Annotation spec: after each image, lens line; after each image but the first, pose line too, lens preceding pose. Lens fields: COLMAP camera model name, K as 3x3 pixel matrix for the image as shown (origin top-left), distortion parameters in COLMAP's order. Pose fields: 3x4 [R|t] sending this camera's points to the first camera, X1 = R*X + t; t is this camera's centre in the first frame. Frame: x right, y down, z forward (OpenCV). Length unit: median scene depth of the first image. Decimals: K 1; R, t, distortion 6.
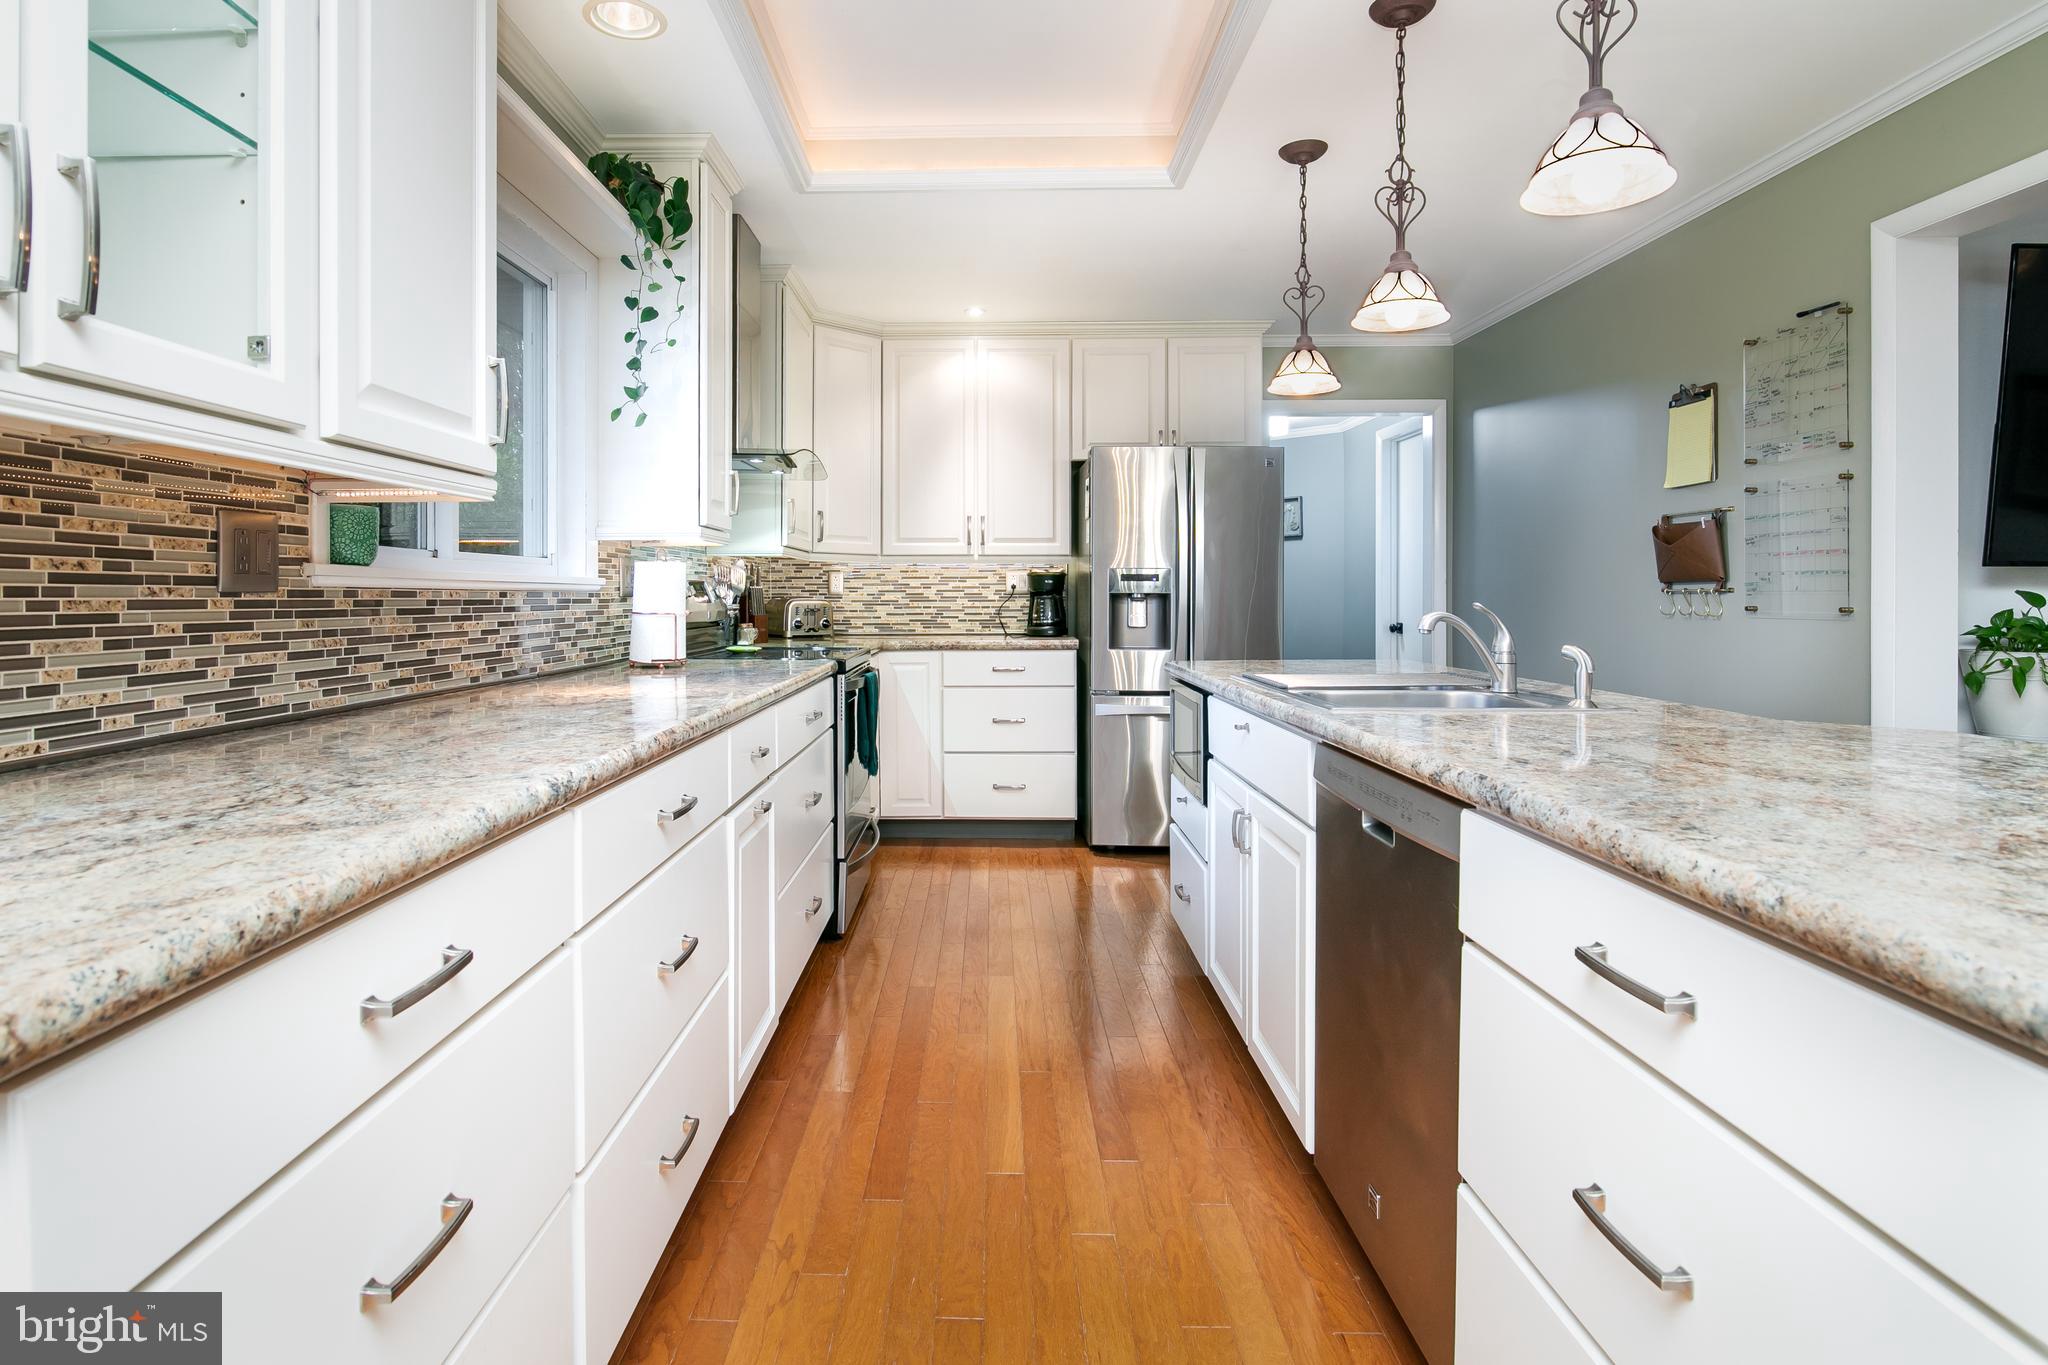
lens RADIAL K [[1071.1, 0, 958.5], [0, 1071.1, 598.8], [0, 0, 1]] dist [-0.007434, -0.001702]
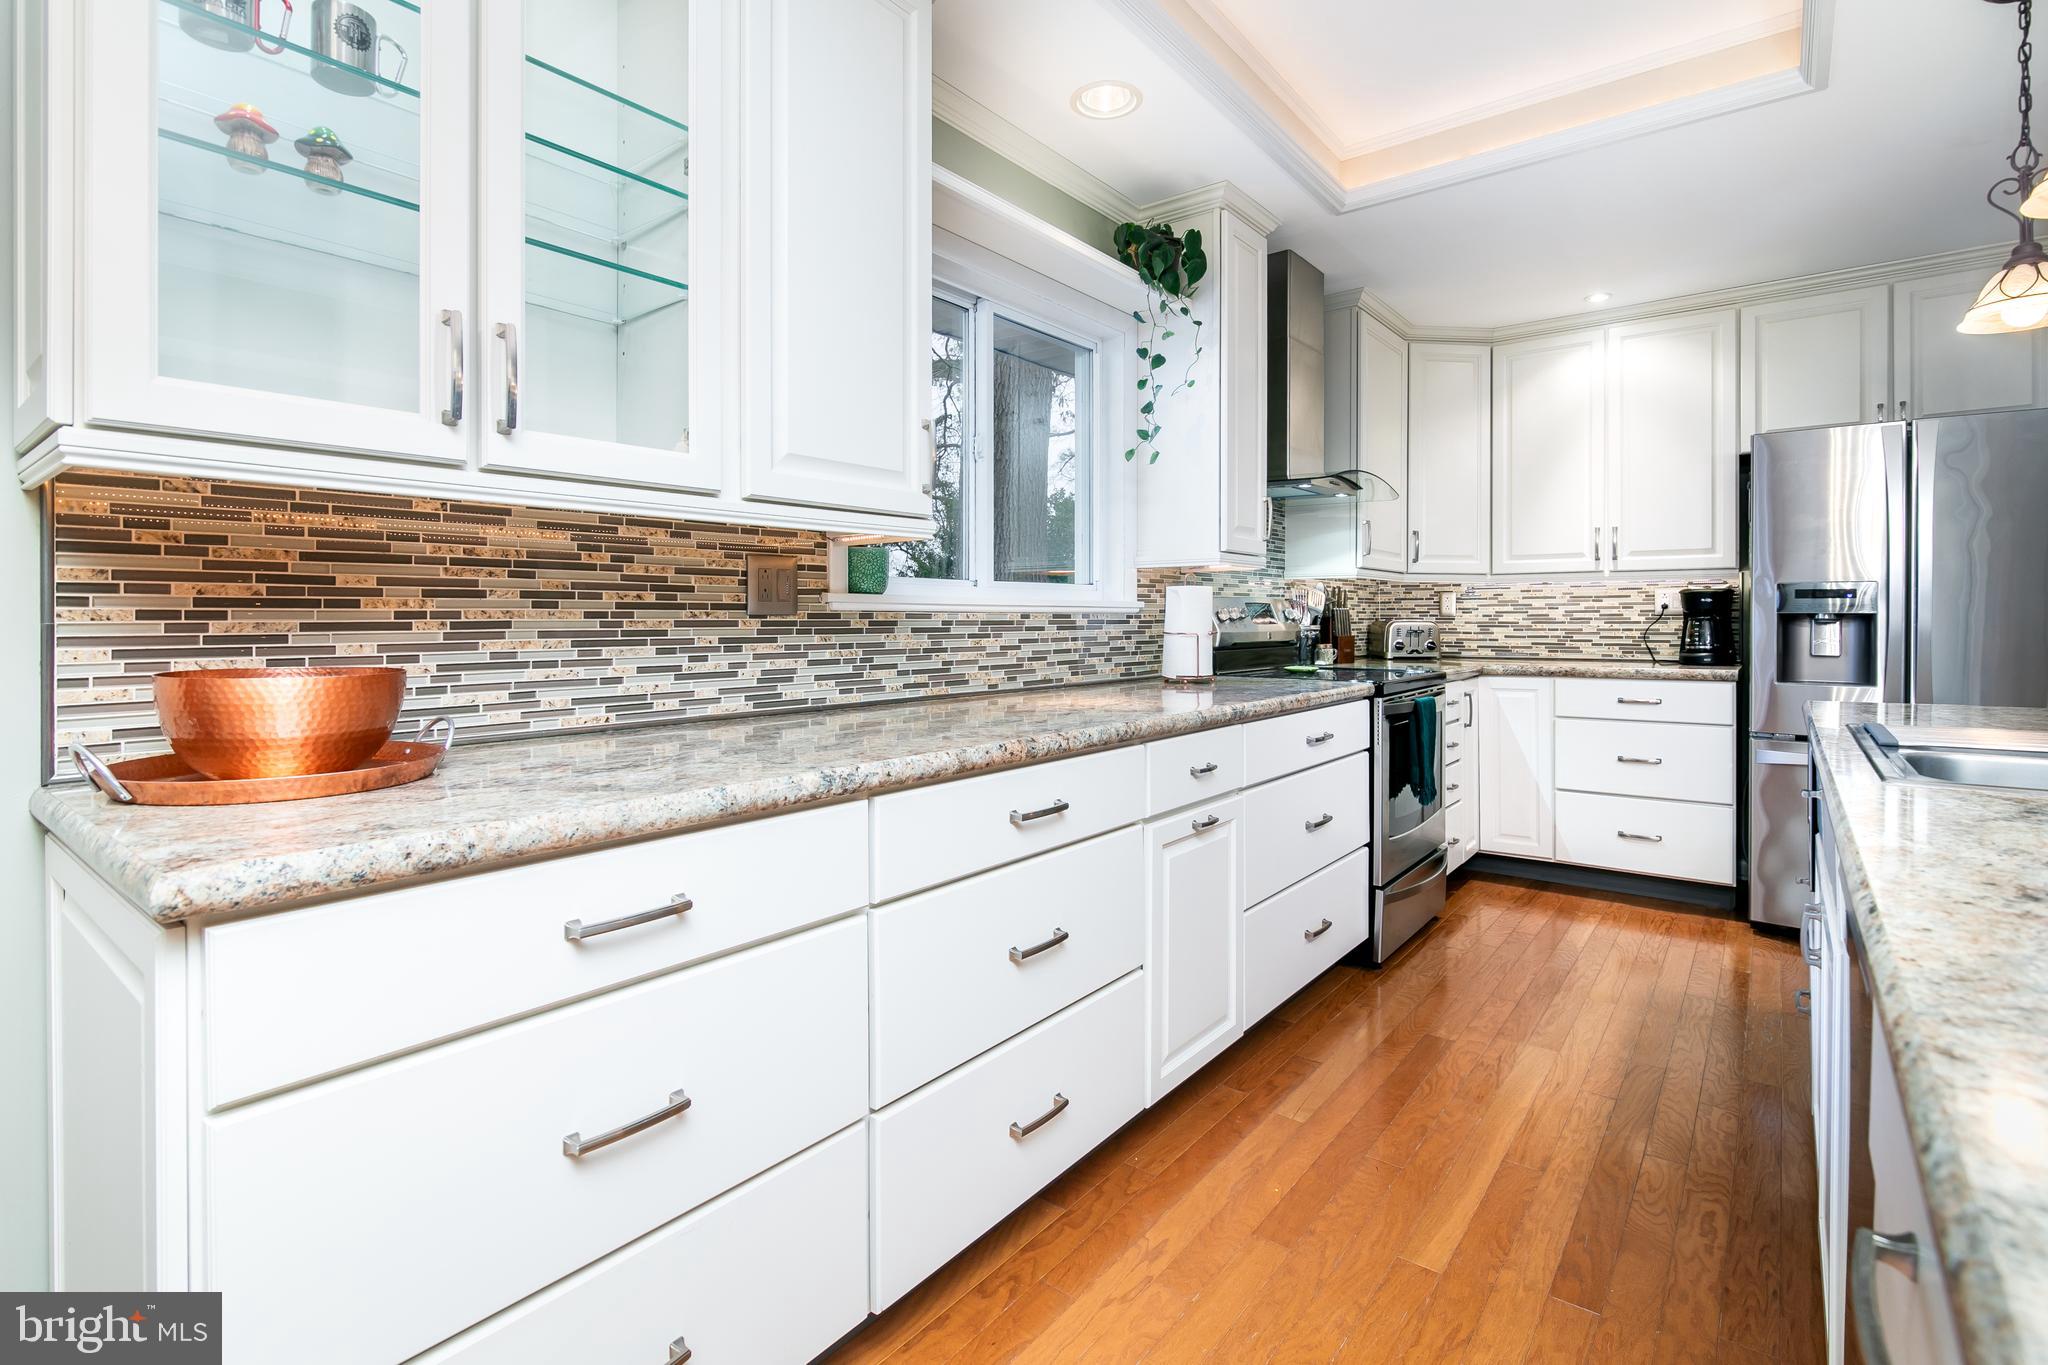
lens RADIAL K [[969.6, 0, 1015.8], [0, 969.6, 620.4], [0, 0, 1]] dist [-0.008719, -0.000022]
pose [[0.799867, 0.000970, -0.600176, 0.203656], [-0.000781, 1.000000, 0.000576, -0.000019], [0.600176, 0.000008, 0.799868, 0.123624]]
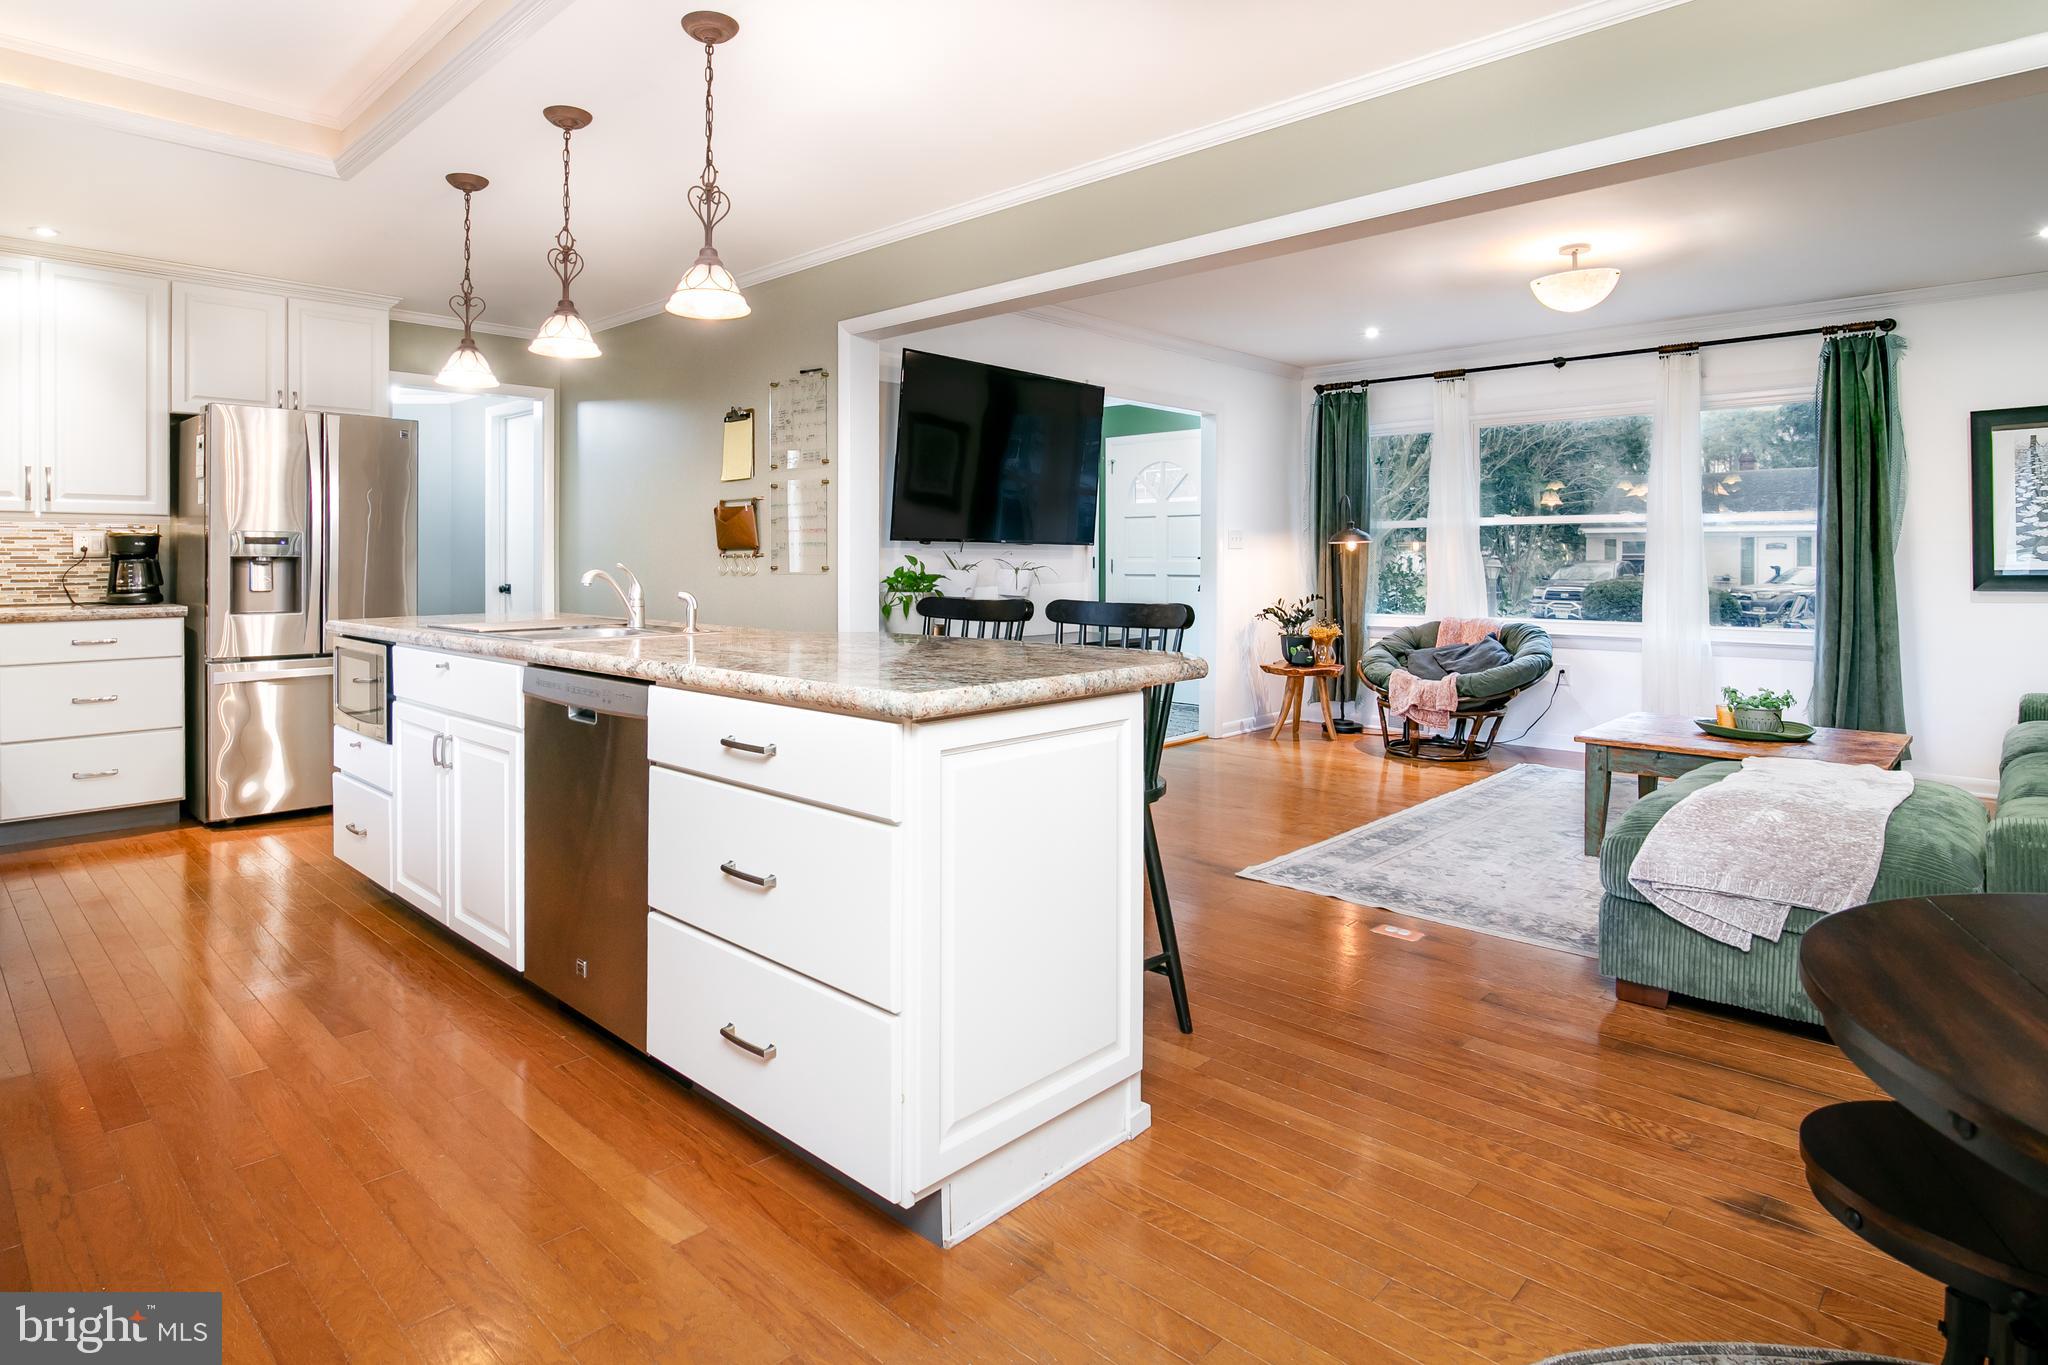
lens RADIAL K [[1115.8, 0, 935.2], [0, 1115.8, 555.1], [0, 0, 1]] dist [-0.002175, -0.000686]
pose [[0.699189, 0.002446, 0.714933, -0.229316], [0.003001, 0.999975, -0.006356, 0.002961], [-0.714931, 0.006589, 0.699164, -0.265926]]
